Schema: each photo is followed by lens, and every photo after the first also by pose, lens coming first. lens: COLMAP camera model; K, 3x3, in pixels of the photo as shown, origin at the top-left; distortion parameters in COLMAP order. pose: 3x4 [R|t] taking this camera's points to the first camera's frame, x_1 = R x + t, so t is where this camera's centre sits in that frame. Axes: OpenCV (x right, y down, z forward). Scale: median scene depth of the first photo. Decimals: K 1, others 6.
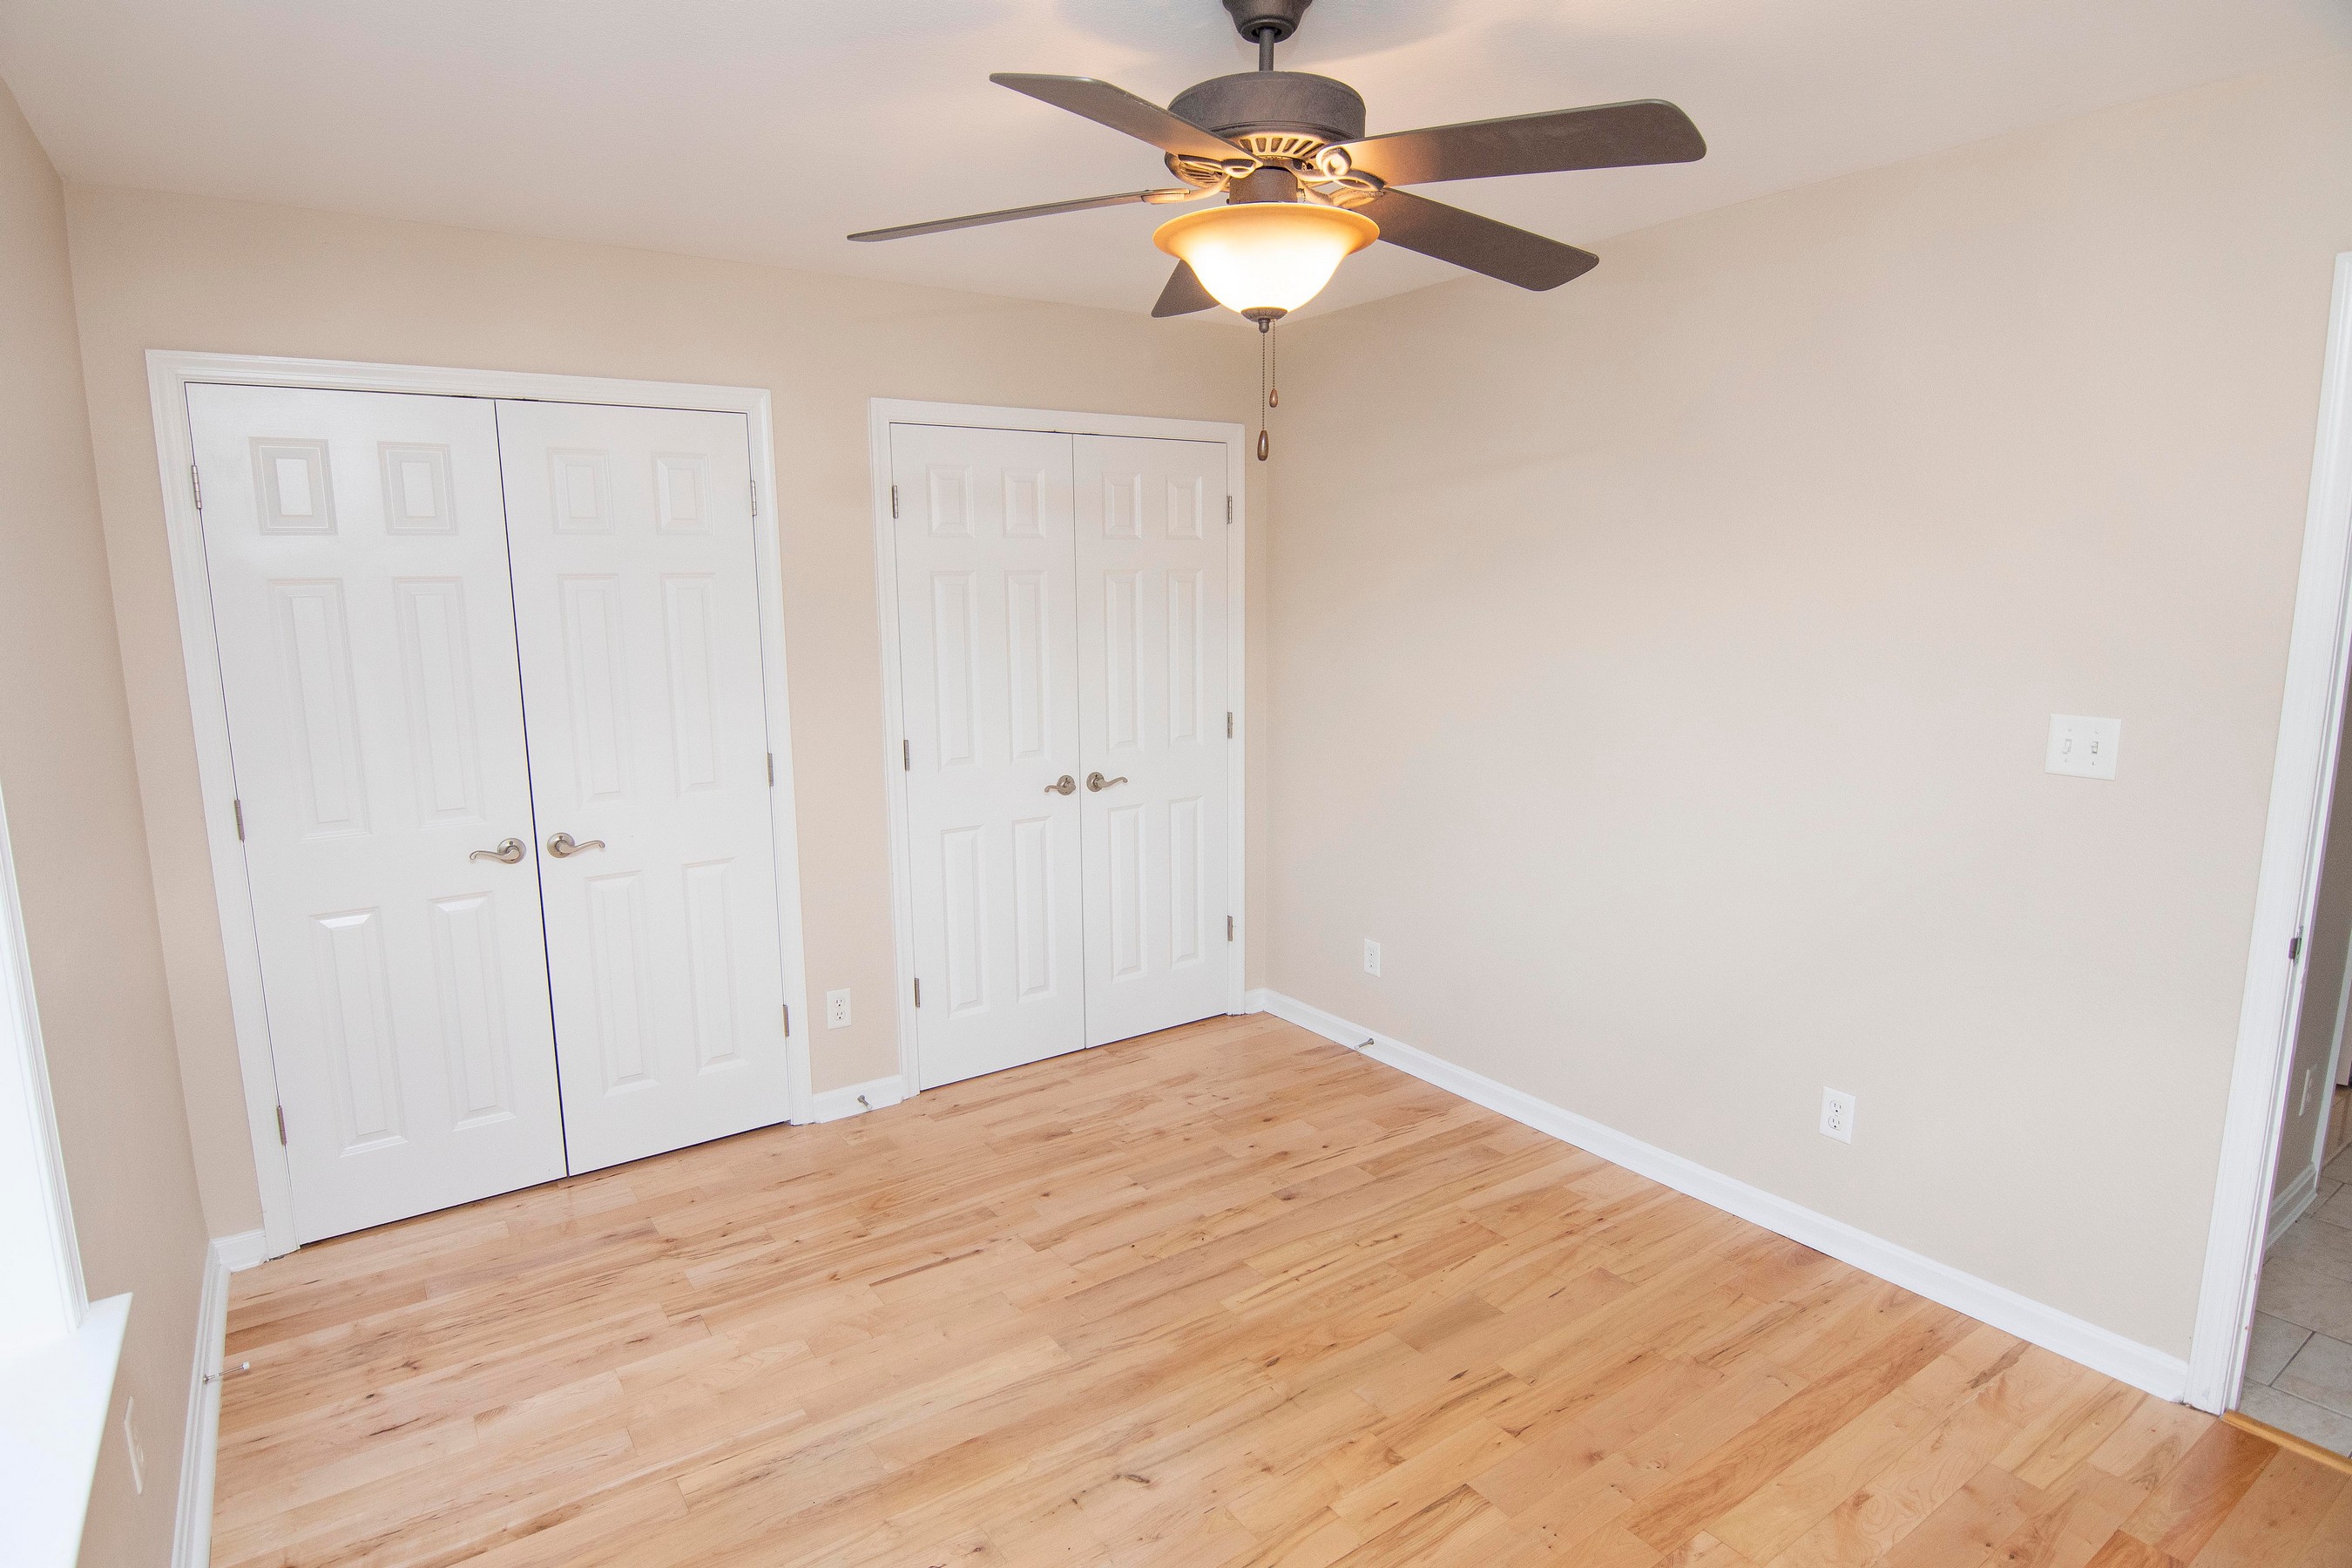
lens RADIAL K [[1247.3, 0, 1151.0], [0, 1247.3, 783.5], [0, 0, 1]] dist [-0.001376, -0.001217]
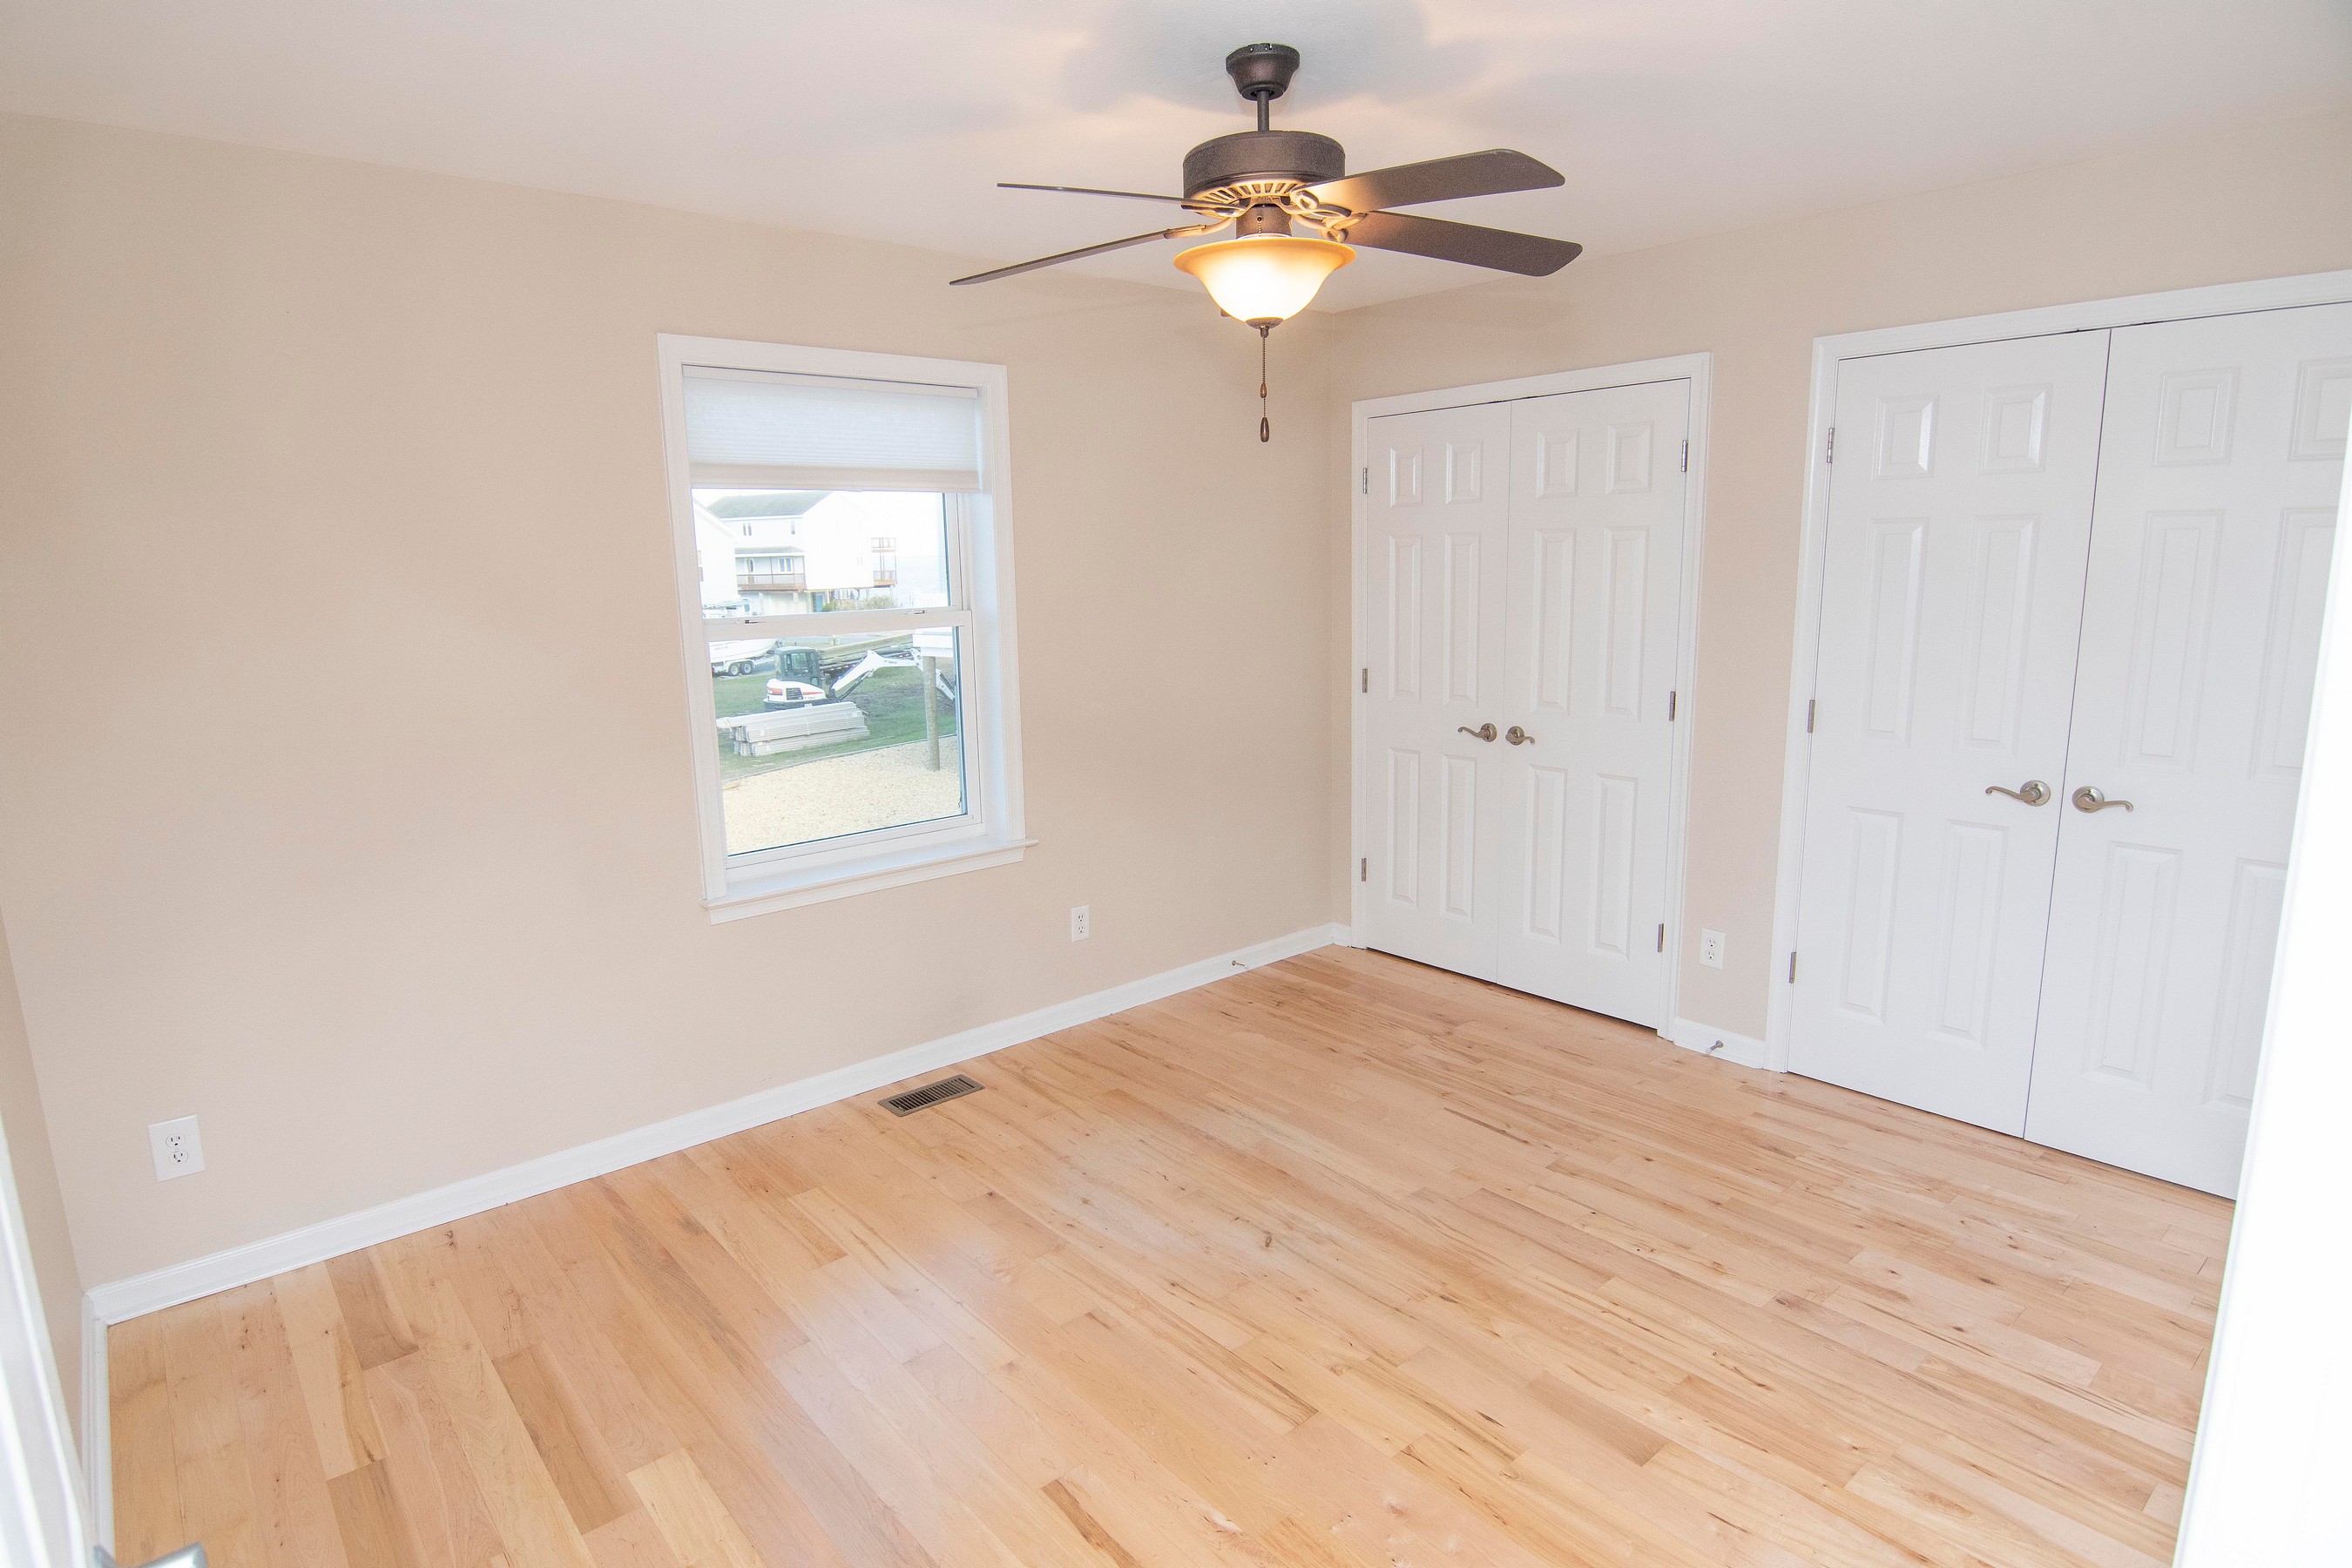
lens RADIAL K [[1247.3, 0, 1151.0], [0, 1247.3, 783.5], [0, 0, 1]] dist [-0.001376, -0.001217]
pose [[0.108486, 0.190770, -0.975622, 0.694172], [-0.142795, 0.974227, 0.174619, -0.068381], [0.983789, 0.120370, 0.132931, 0.394938]]
